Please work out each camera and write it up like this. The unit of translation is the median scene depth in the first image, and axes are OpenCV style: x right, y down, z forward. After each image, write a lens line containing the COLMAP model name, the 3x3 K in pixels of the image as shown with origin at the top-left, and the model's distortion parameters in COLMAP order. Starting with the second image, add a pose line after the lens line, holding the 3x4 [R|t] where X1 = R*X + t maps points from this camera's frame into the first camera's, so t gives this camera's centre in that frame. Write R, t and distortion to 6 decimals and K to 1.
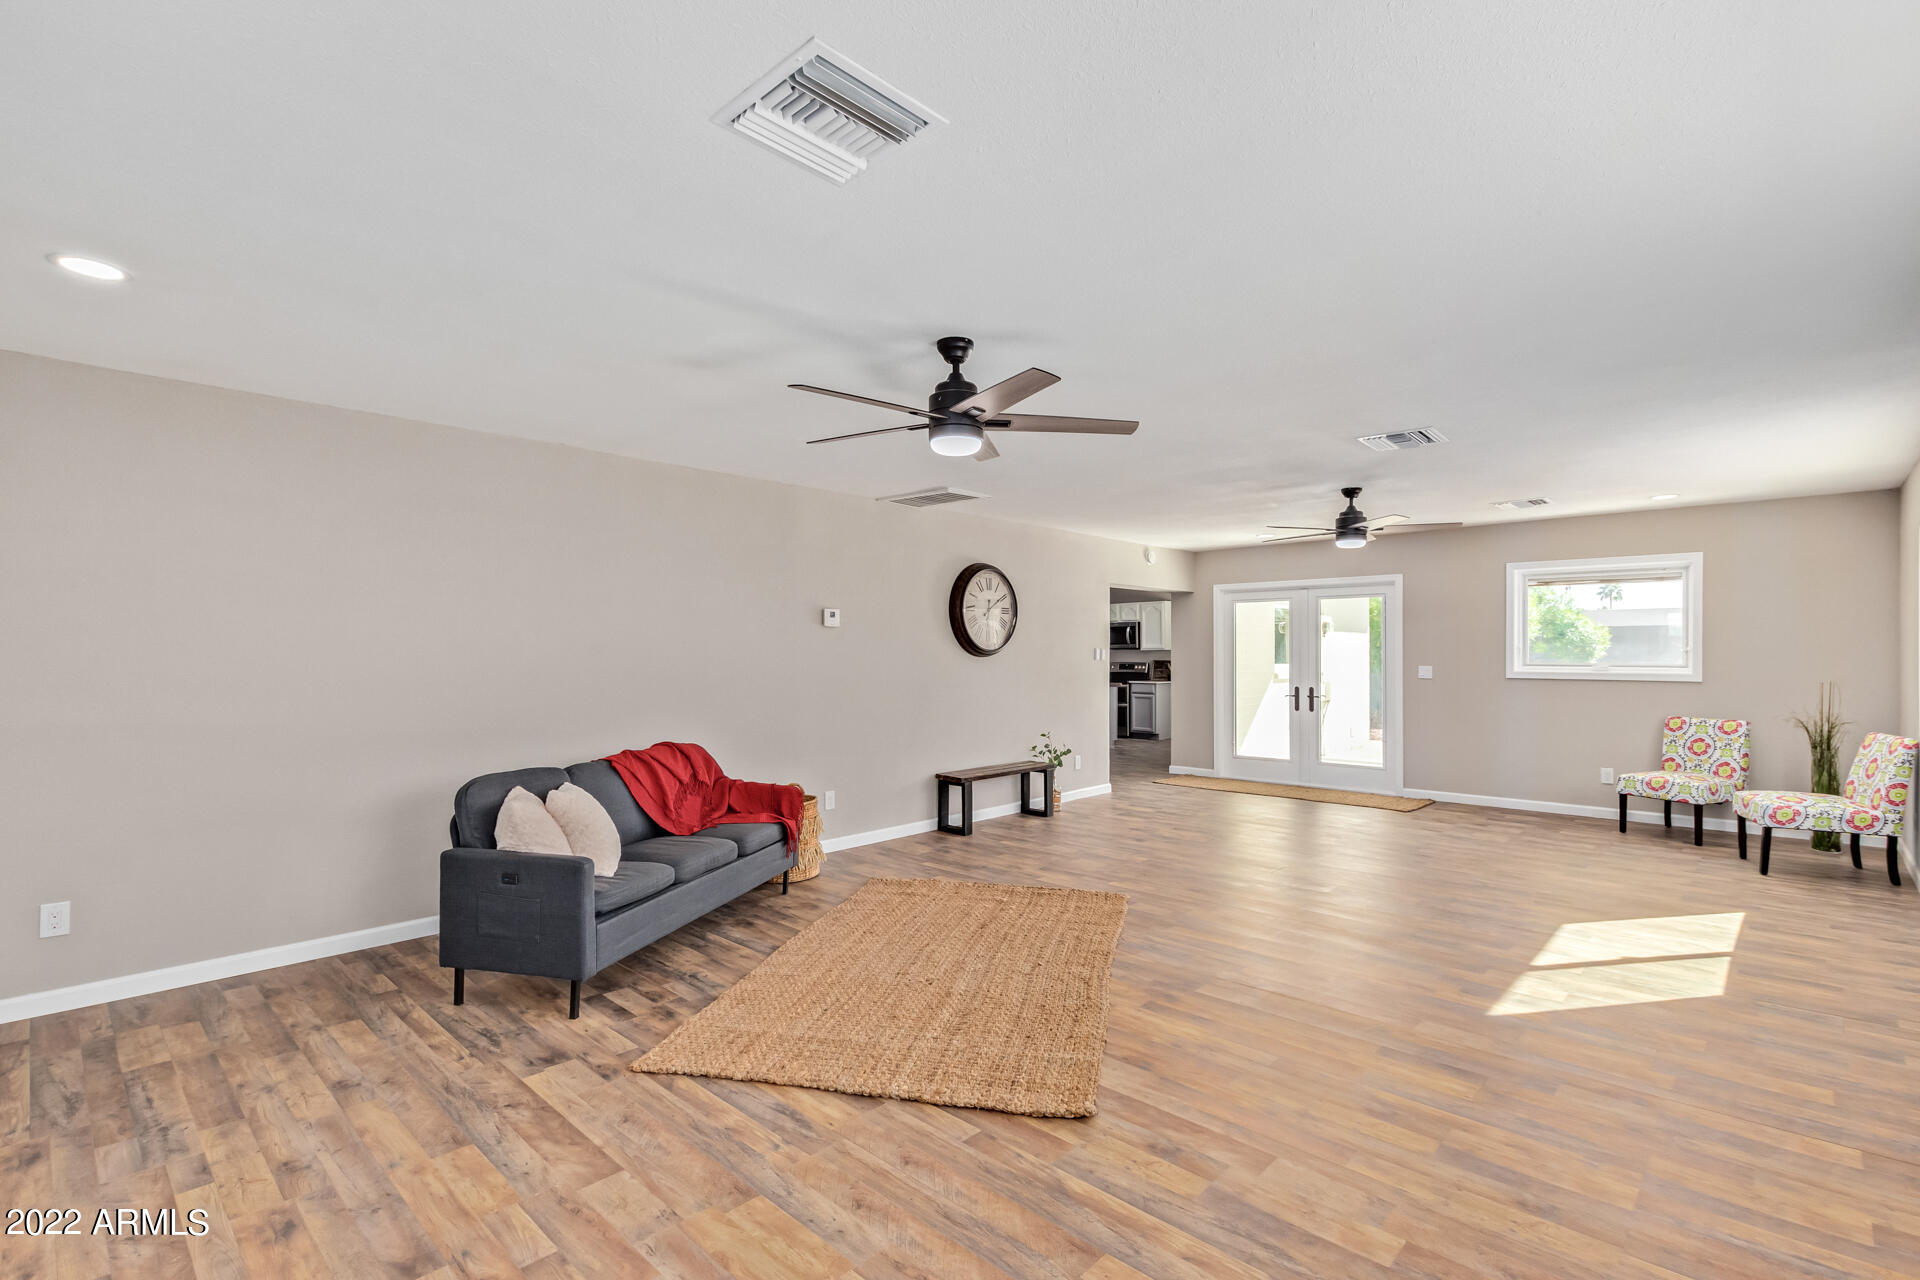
lens RADIAL K [[873.5, 0, 957.8], [0, 873.5, 652.2], [0, 0, 1]] dist [0.000900, 0.000138]
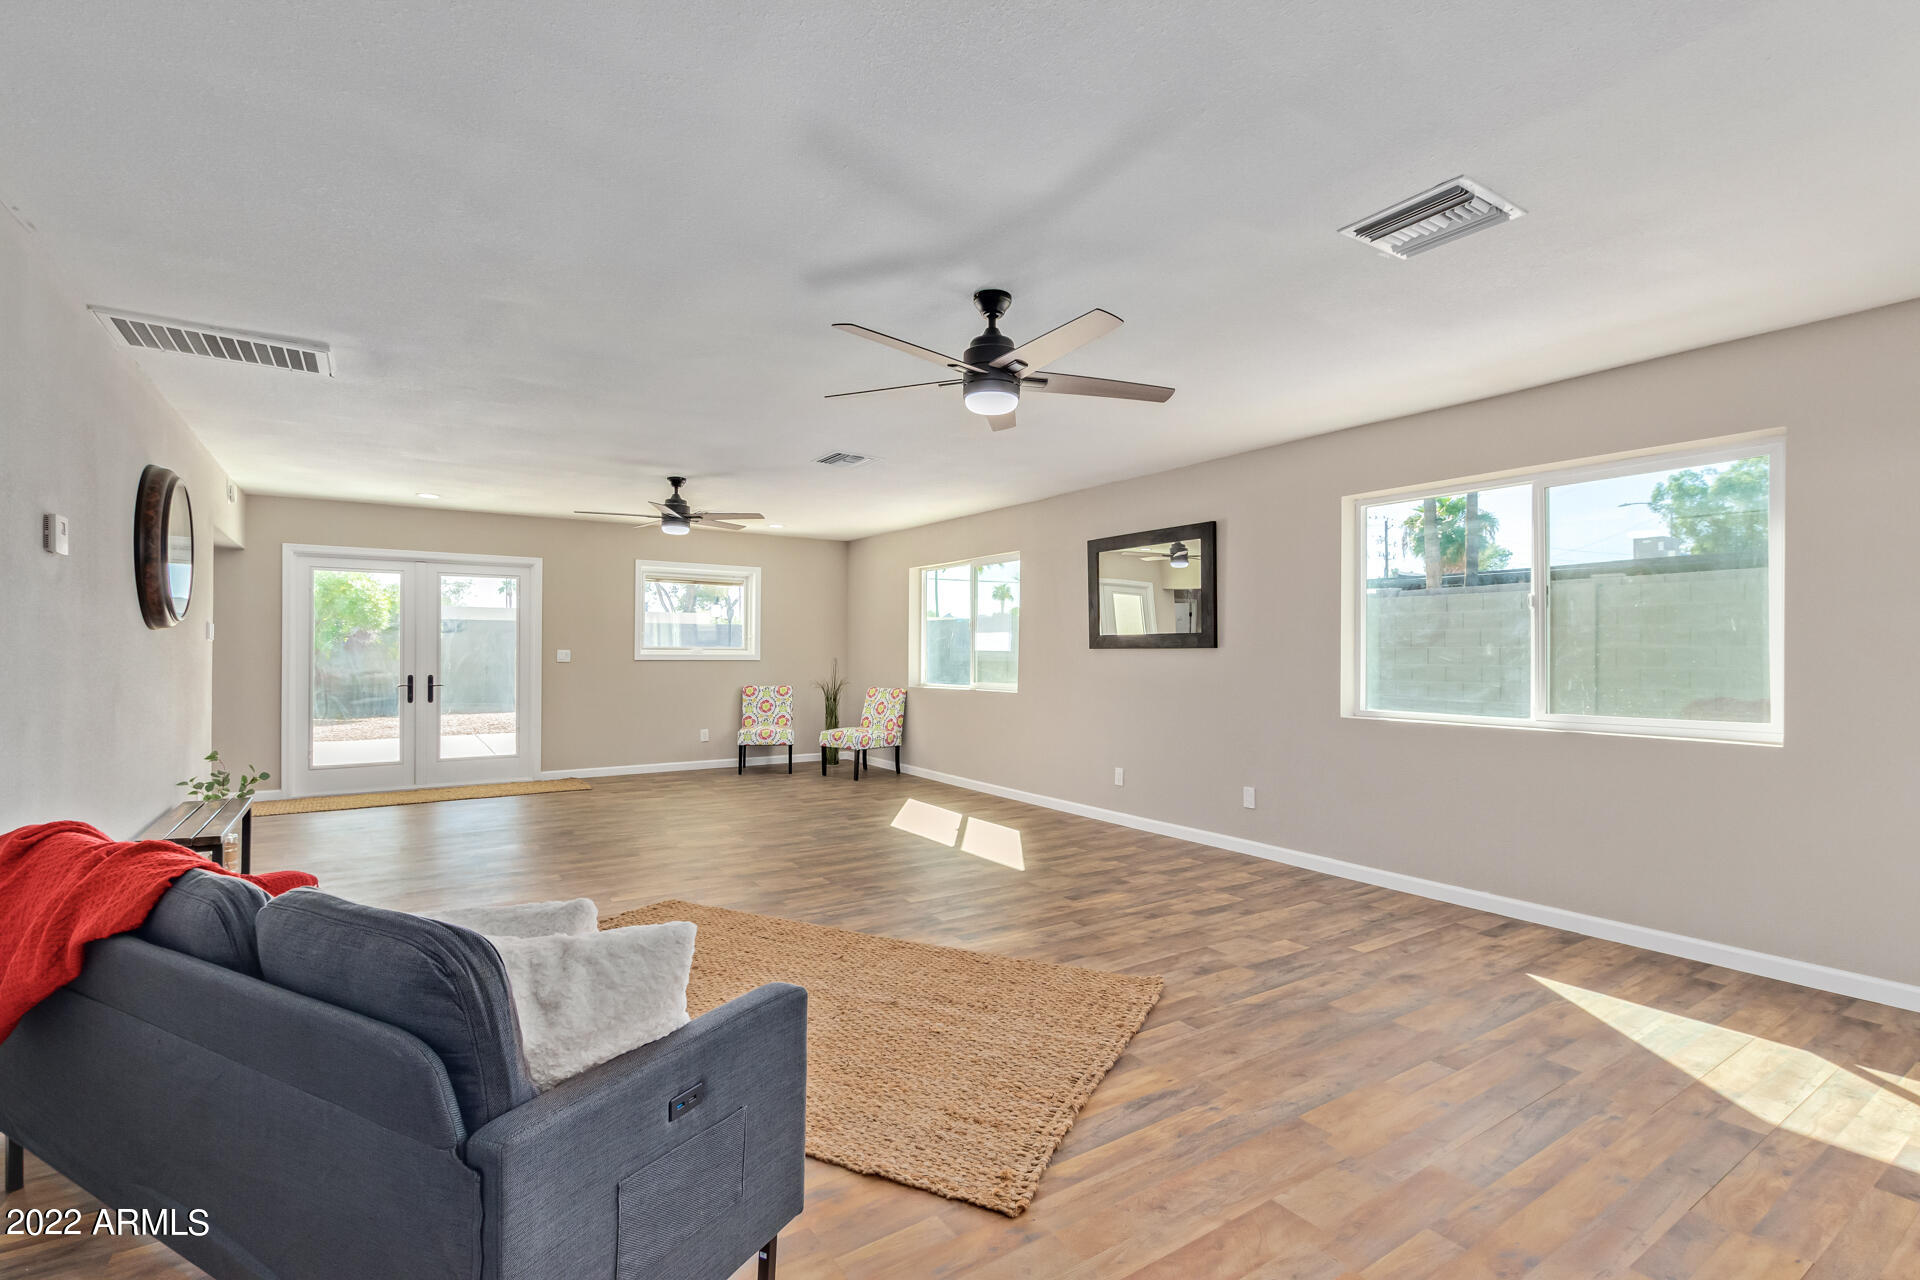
lens RADIAL K [[873.5, 0, 957.8], [0, 873.5, 652.2], [0, 0, 1]] dist [0.000900, 0.000138]
pose [[0.226138, 0.000497, 0.974095, -0.640693], [-0.006812, 0.999976, 0.001072, 0.024761], [-0.974071, -0.006878, 0.226136, 0.548528]]
